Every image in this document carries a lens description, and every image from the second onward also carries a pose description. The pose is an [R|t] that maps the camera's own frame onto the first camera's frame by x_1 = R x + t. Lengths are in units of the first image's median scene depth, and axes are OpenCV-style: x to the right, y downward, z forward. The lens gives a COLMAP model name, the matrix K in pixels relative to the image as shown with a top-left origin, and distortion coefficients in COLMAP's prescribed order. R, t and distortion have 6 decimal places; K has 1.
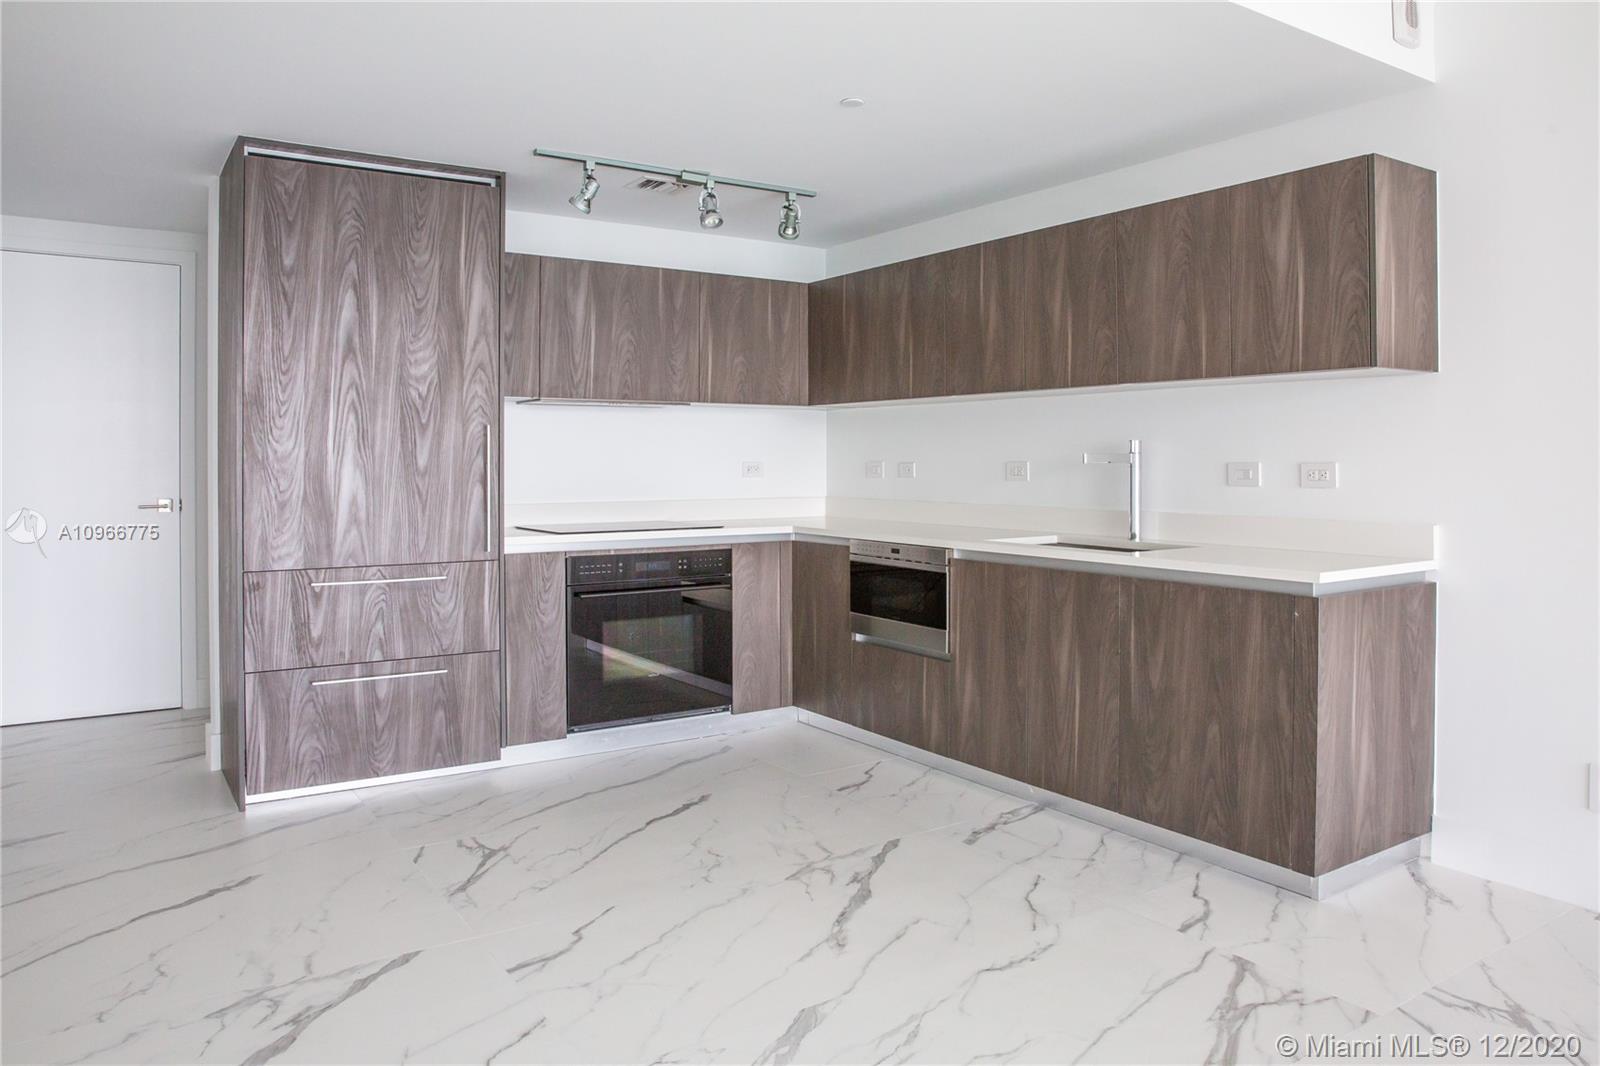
lens RADIAL K [[1099.9, 0, 800.0], [0, 1099.9, 533.0], [0, 0, 1]] dist [-0.063027, 0.000947]
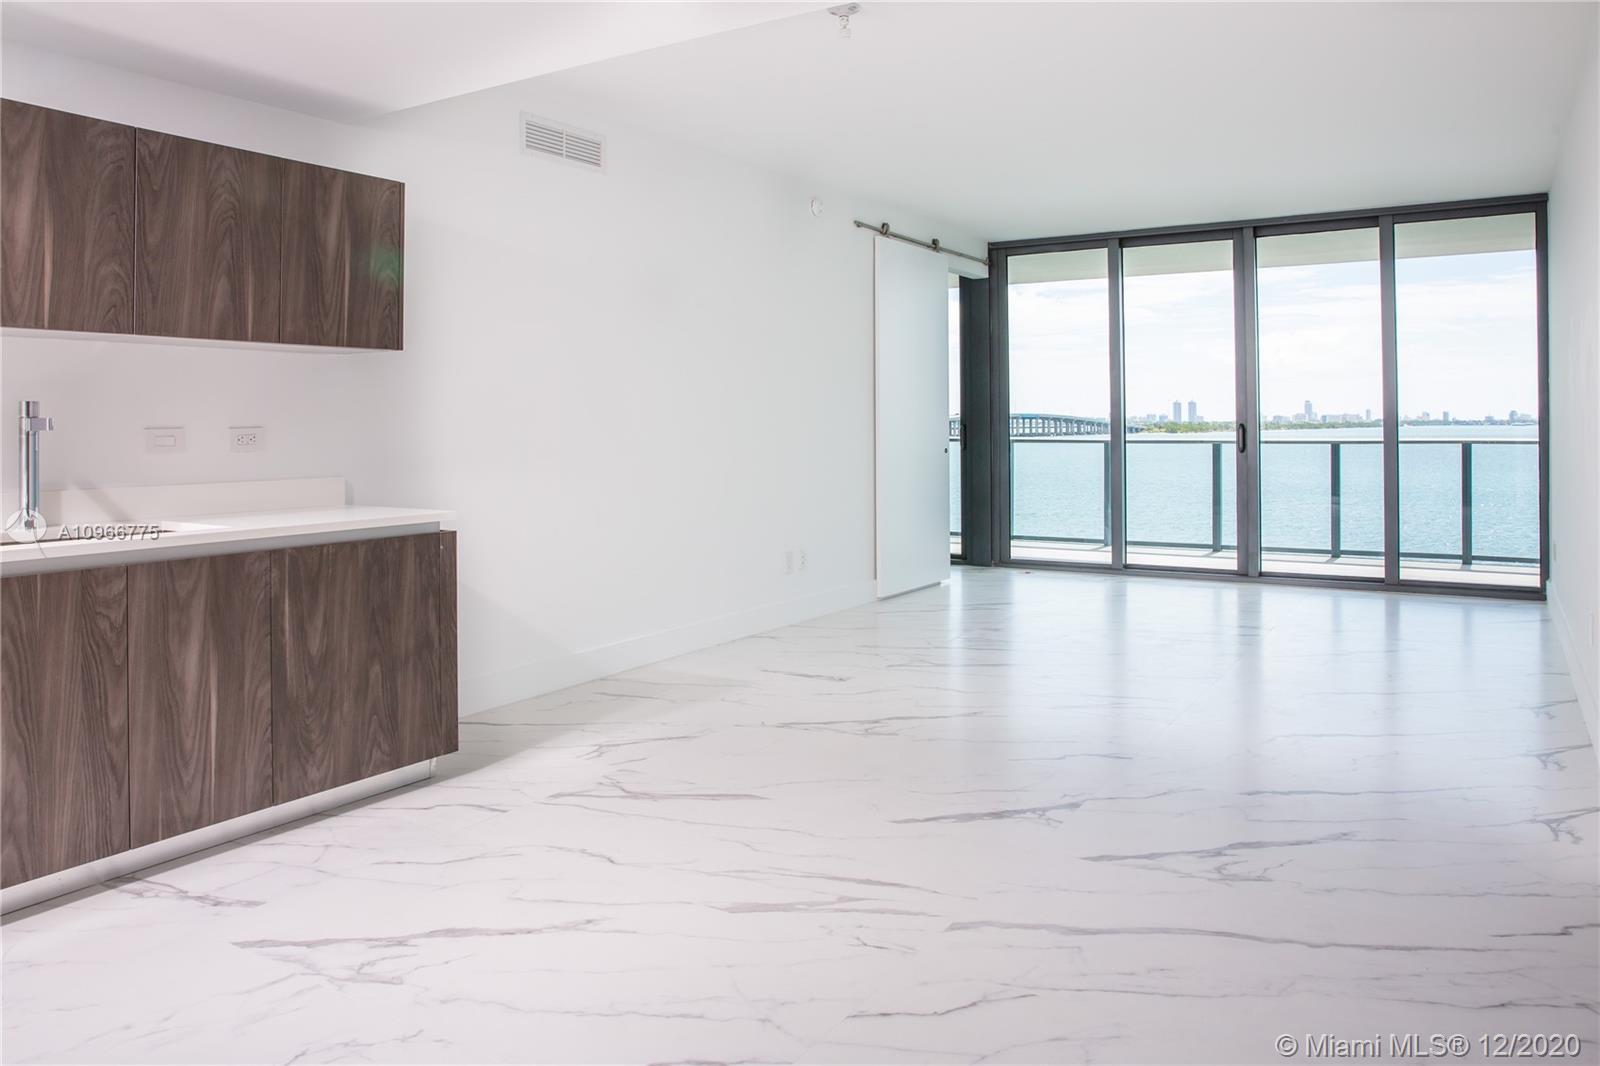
lens RADIAL K [[1132.5, 0, 804.2], [0, 1132.5, 501.3], [0, 0, 1]] dist [-0.140302, 0.114919]
pose [[-0.409067, -0.056942, 0.910726, -0.767002], [0.065038, 0.993693, 0.091342, -0.059217], [-0.910184, 0.096596, -0.402783, 0.992809]]
